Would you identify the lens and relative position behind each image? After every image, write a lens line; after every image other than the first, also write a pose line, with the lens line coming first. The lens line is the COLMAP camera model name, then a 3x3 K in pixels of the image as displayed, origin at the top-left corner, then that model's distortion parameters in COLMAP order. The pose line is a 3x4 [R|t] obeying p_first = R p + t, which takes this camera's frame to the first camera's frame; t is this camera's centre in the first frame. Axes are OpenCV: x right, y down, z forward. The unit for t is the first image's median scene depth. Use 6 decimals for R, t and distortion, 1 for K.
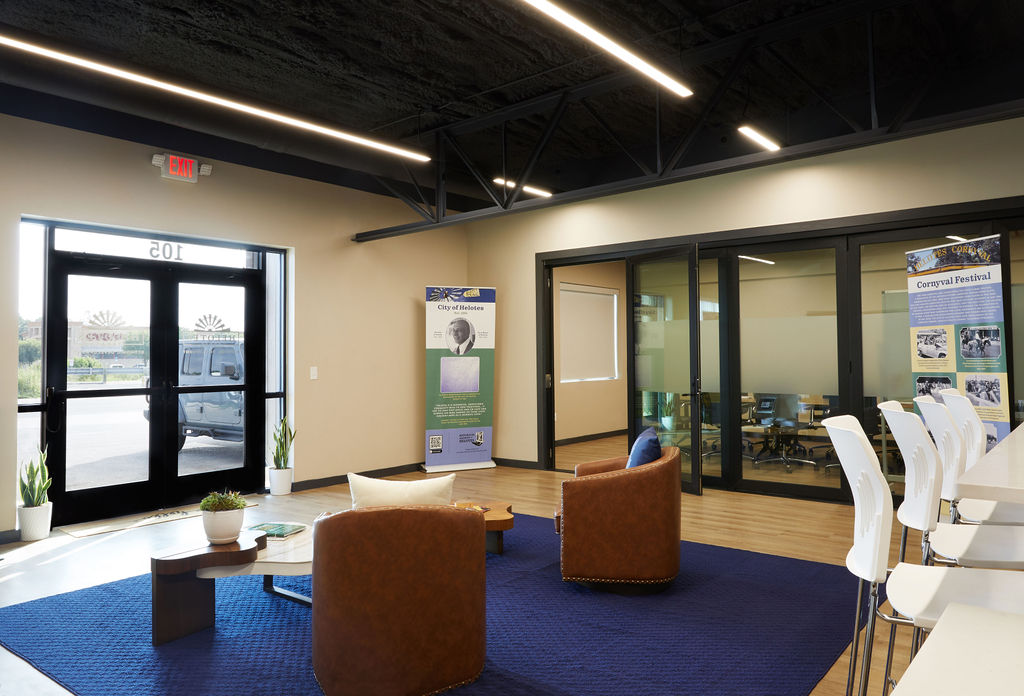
lens RADIAL K [[718.2, 0, 509.5], [0, 718.2, 351.2], [0, 0, 1]] dist [0.003233, -0.000335]
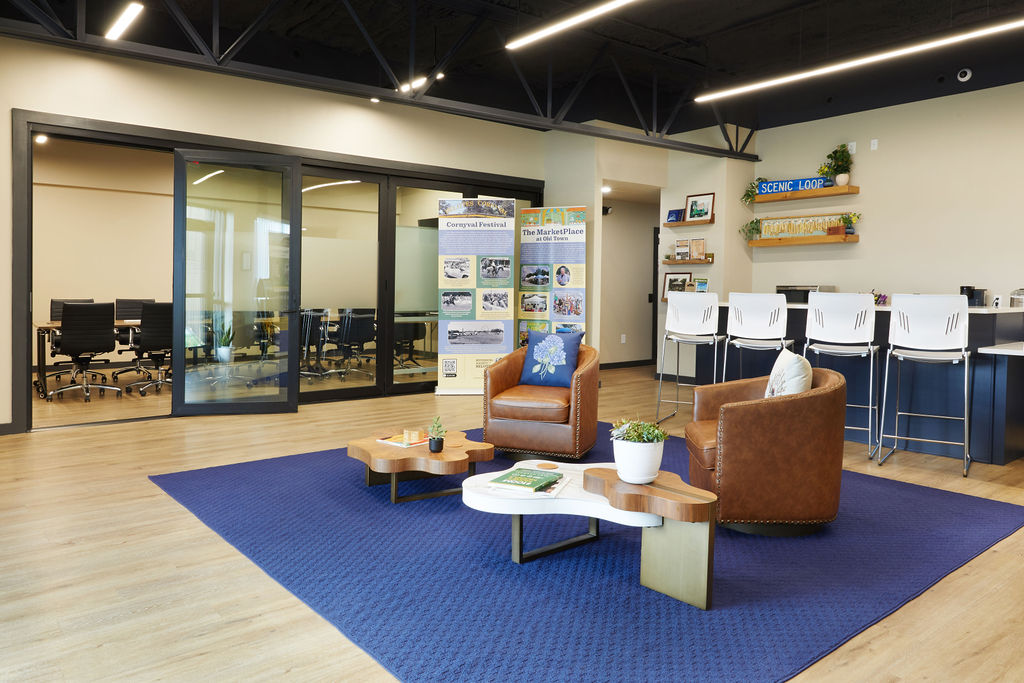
lens RADIAL K [[721.6, 0, 510.6], [0, 721.6, 338.6], [0, 0, 1]] dist [0.013451, 0.004974]
pose [[0.193658, -0.050681, 0.979759, -0.803532], [-0.014049, 0.998419, 0.054423, 0.050685], [-0.980968, -0.024304, 0.192640, 0.648025]]
